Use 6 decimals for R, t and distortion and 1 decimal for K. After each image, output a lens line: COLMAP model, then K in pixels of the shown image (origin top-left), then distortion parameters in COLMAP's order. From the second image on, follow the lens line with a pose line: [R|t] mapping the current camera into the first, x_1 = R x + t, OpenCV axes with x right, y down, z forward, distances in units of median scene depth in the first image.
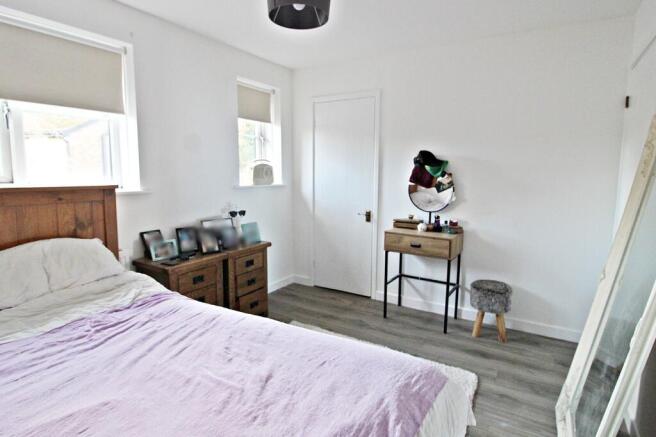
lens RADIAL K [[309.8, 0, 329.4], [0, 309.8, 206.6], [0, 0, 1]] dist [-0.000051, -0.000268]
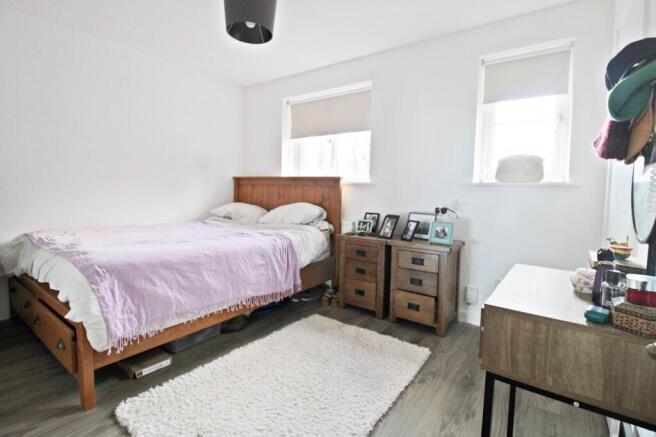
lens RADIAL K [[309.8, 0, 329.4], [0, 309.8, 206.6], [0, 0, 1]] dist [-0.000051, -0.000268]
pose [[0.006511, 0.046970, -0.998875, 0.769588], [-0.129761, 0.990490, 0.045730, 0.013541], [0.991524, 0.129317, 0.012544, 0.813955]]
